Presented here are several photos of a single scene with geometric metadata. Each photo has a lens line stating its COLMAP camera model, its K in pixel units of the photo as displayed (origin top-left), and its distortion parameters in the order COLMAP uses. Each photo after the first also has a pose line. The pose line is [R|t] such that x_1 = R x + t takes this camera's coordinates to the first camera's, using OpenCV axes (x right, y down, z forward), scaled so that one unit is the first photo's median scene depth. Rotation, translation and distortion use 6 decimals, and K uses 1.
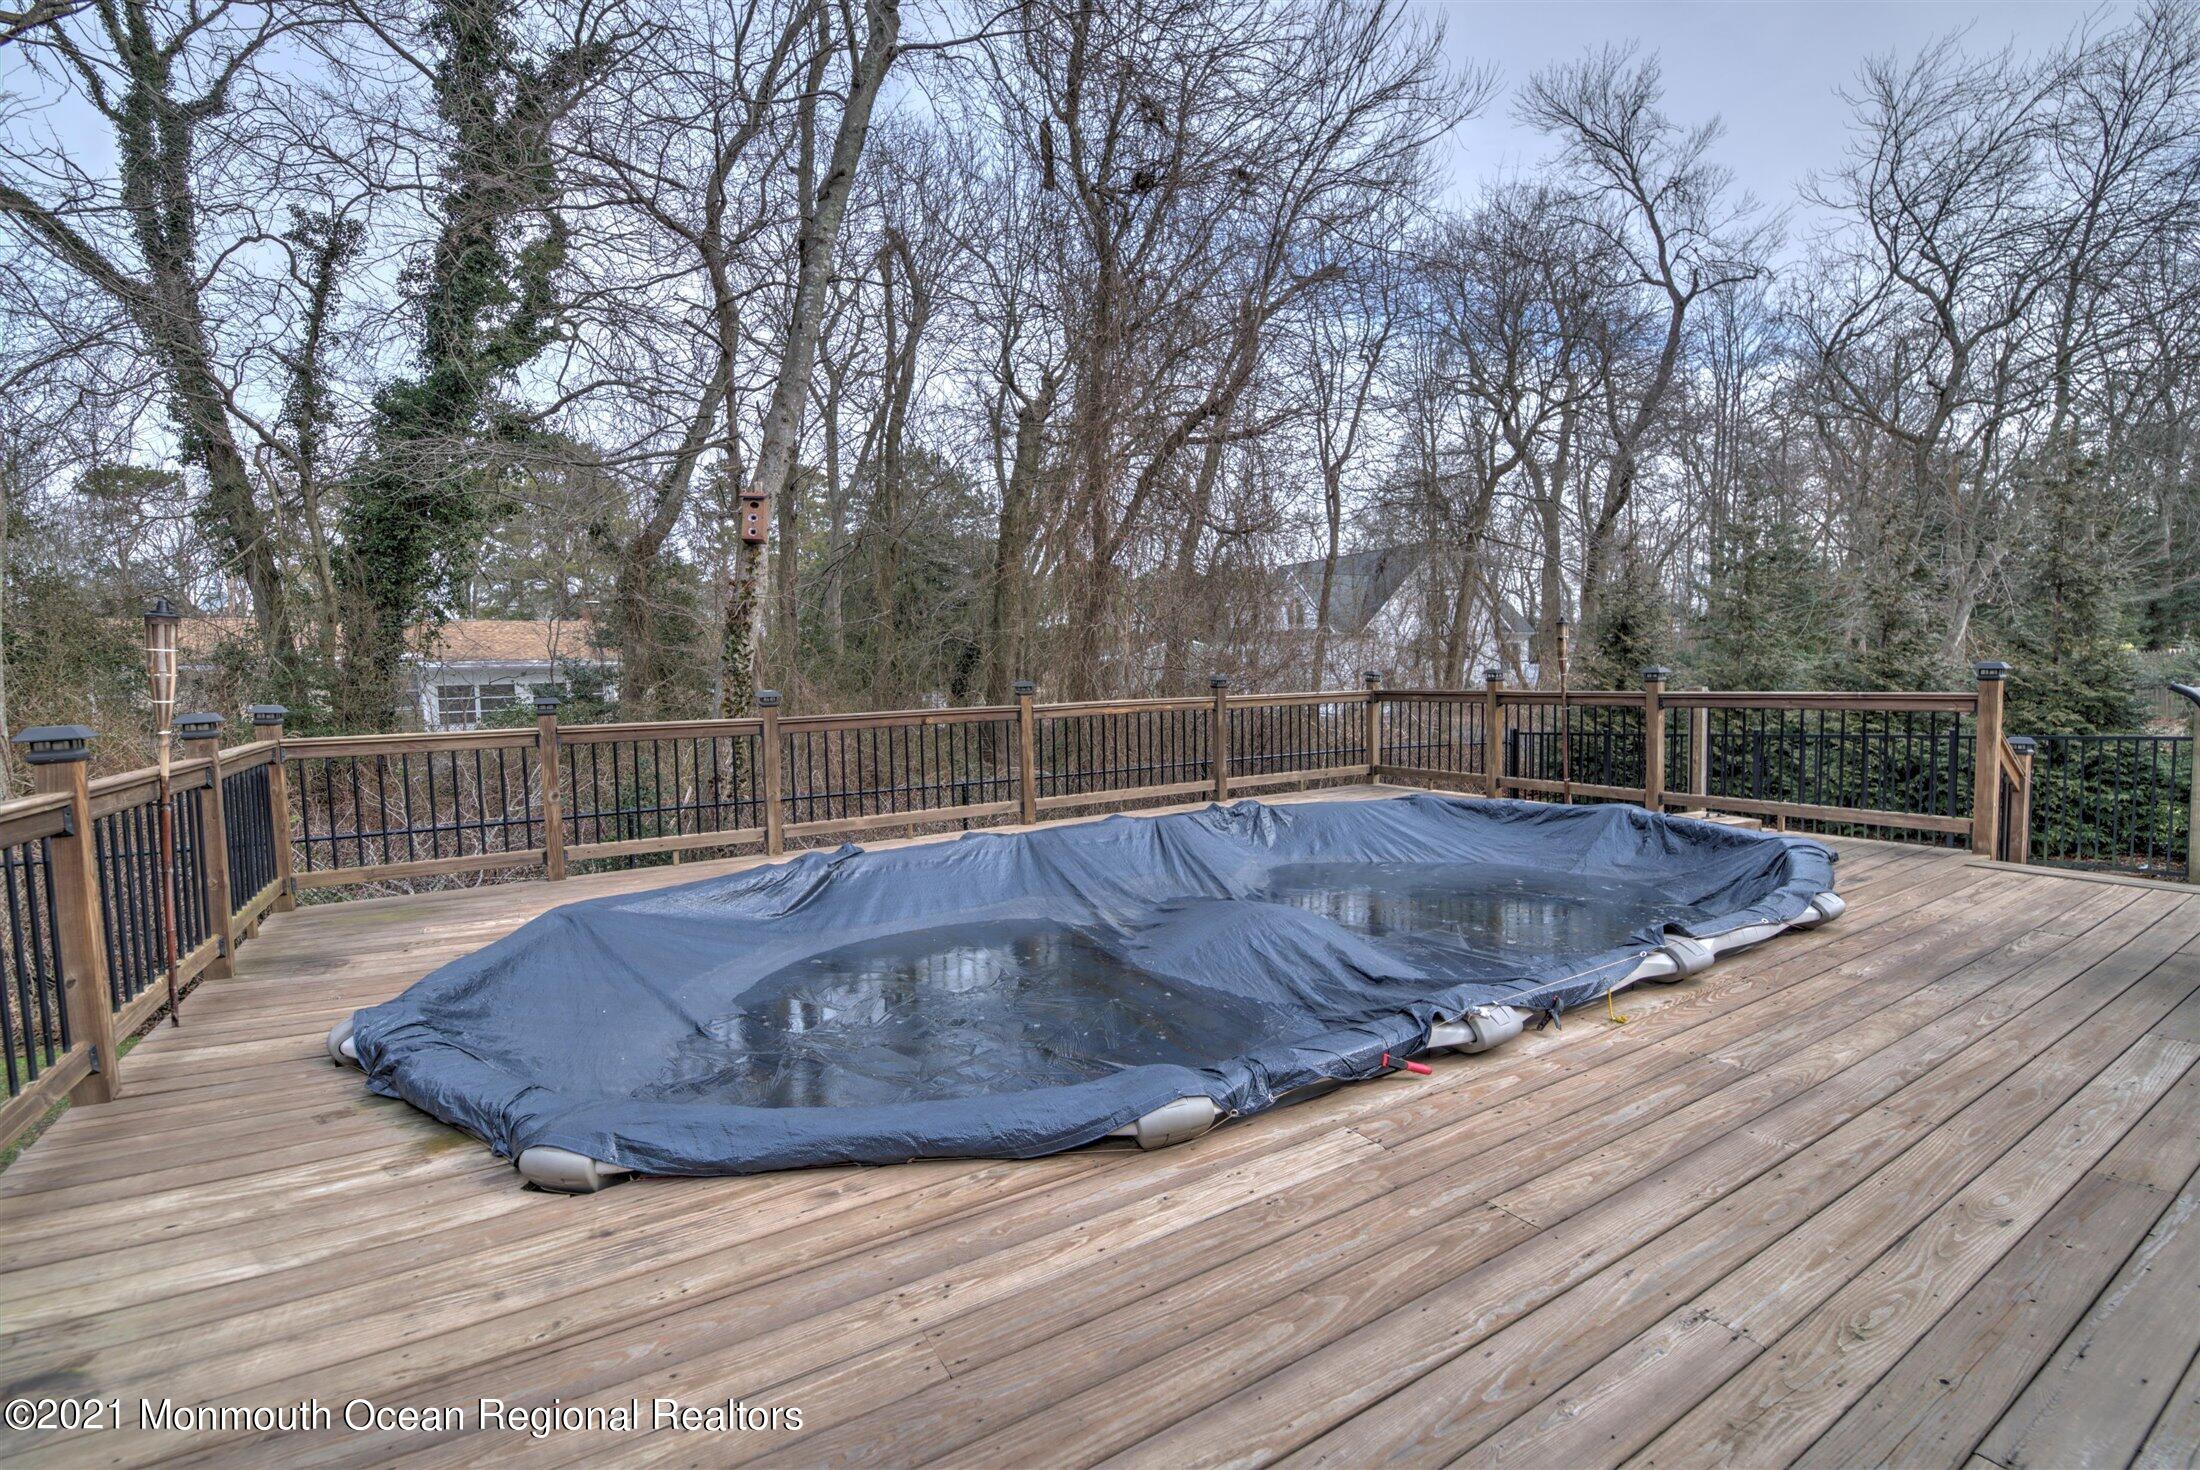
lens RADIAL K [[1003.4, 0, 1144.9], [0, 1003.4, 687.7], [0, 0, 1]] dist [-0.002412, -0.008210]
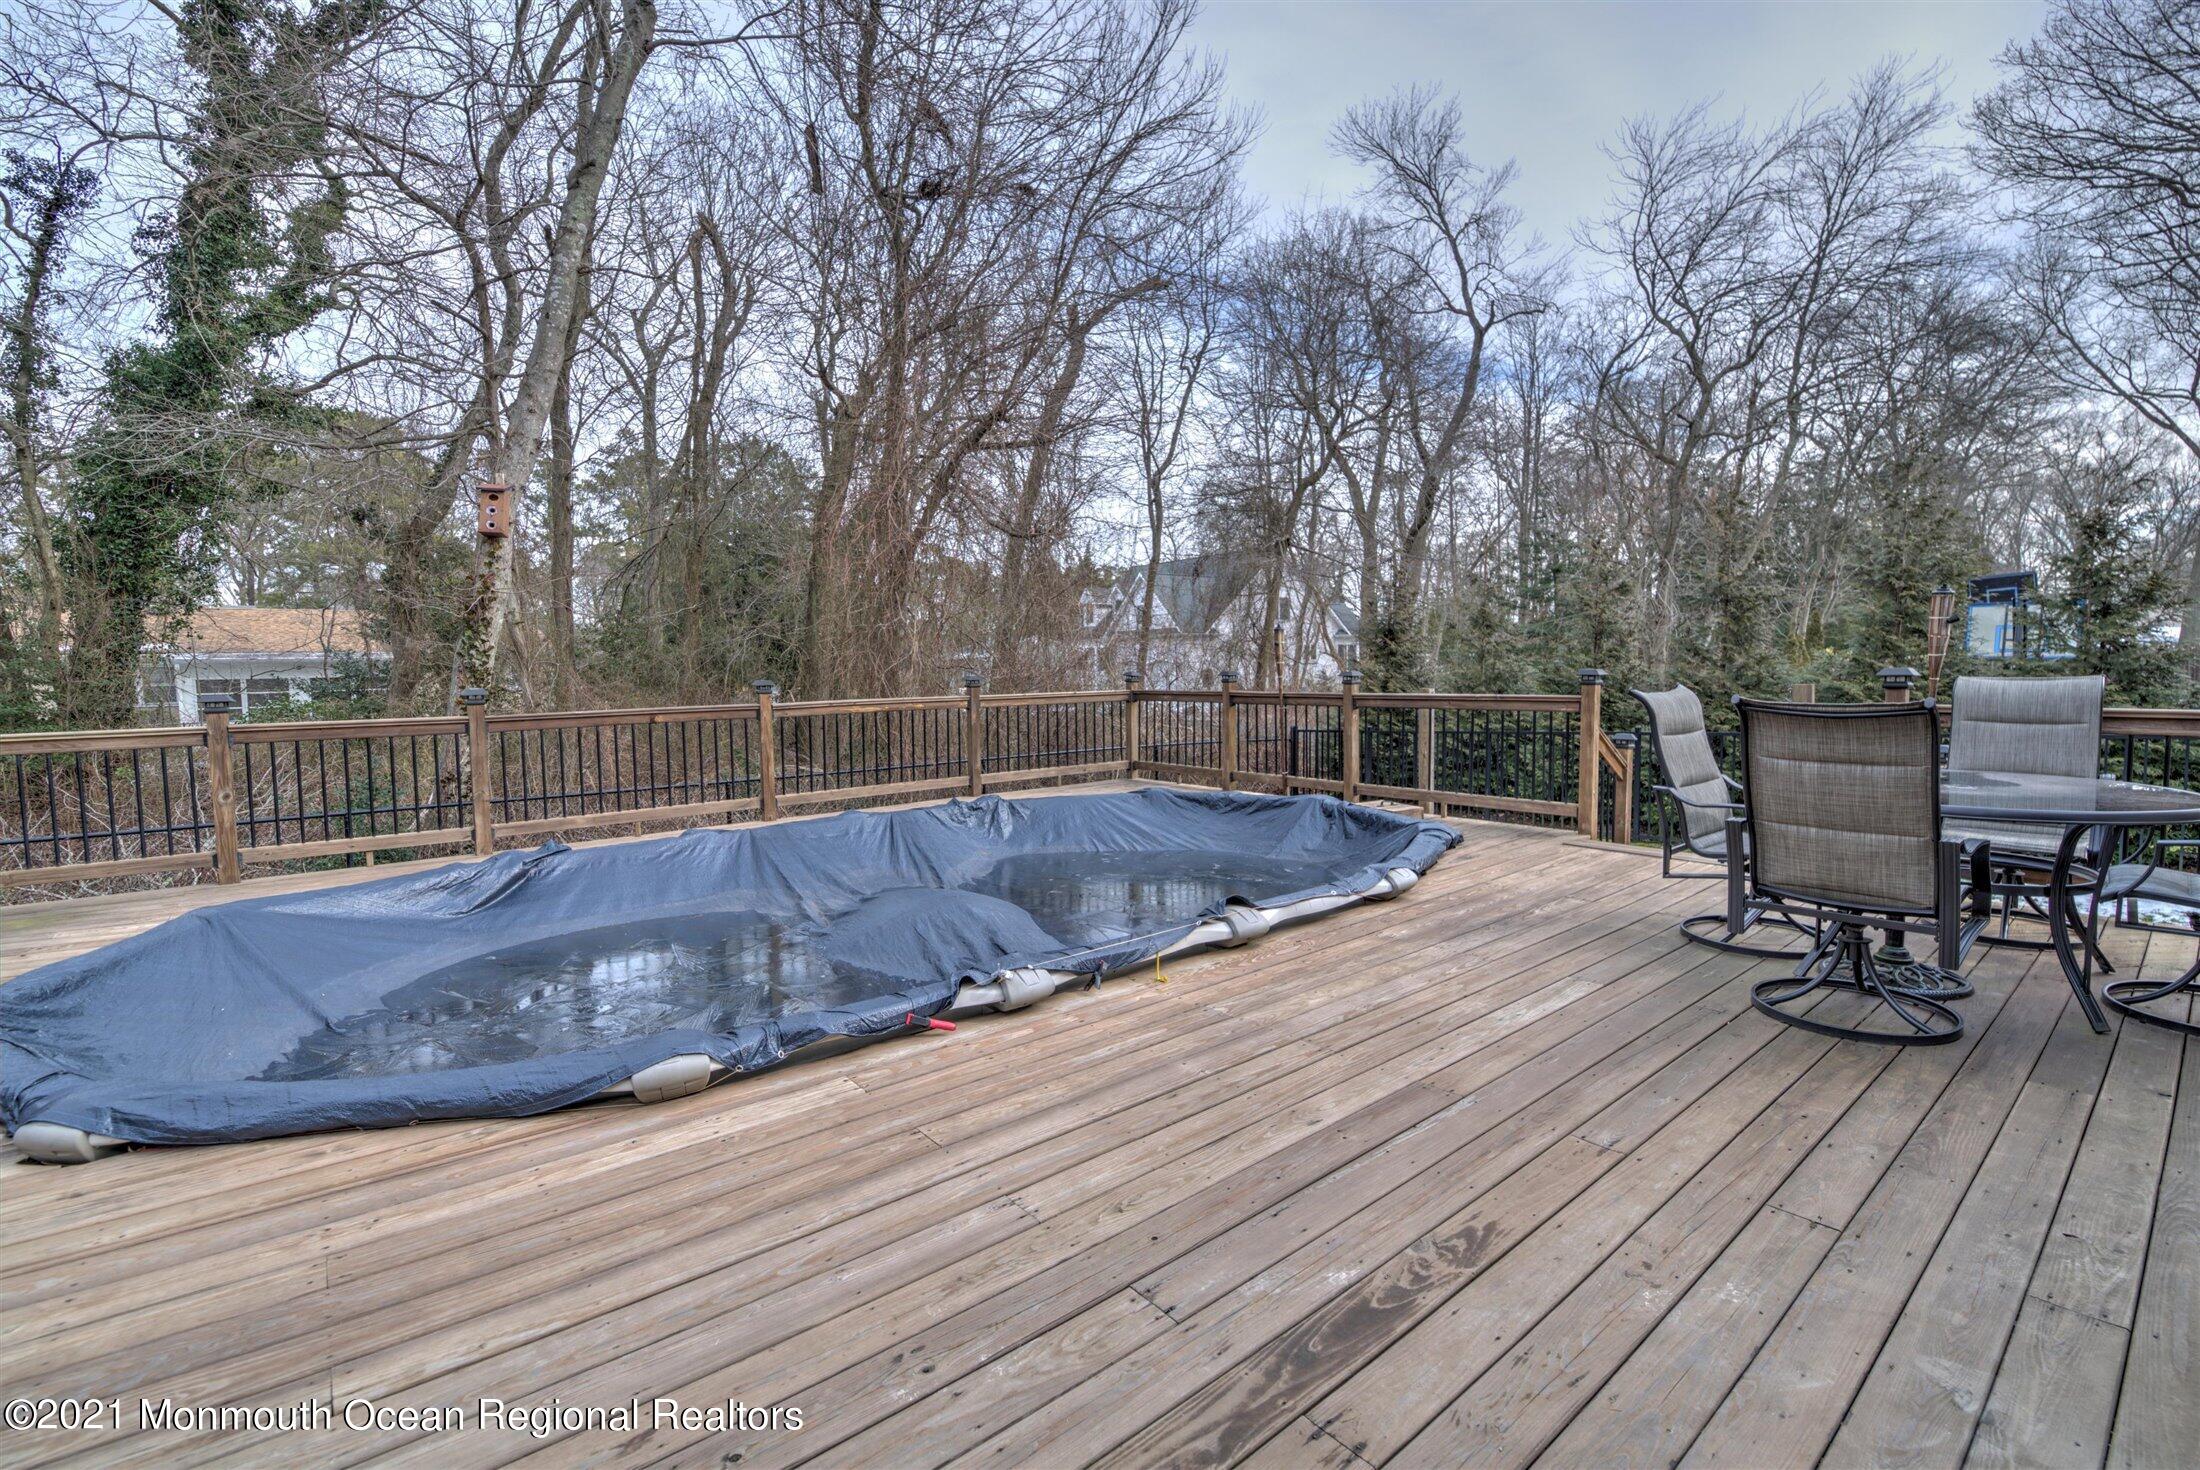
lens RADIAL K [[1003.4, 0, 1169.0], [0, 1003.4, 687.6], [0, 0, 1]] dist [-0.002412, -0.008210]
pose [[0.990247, 0.004419, 0.139253, 0.124237], [-0.004753, 0.999987, 0.002064, -0.002528], [-0.139242, -0.002706, 0.990255, -0.054931]]
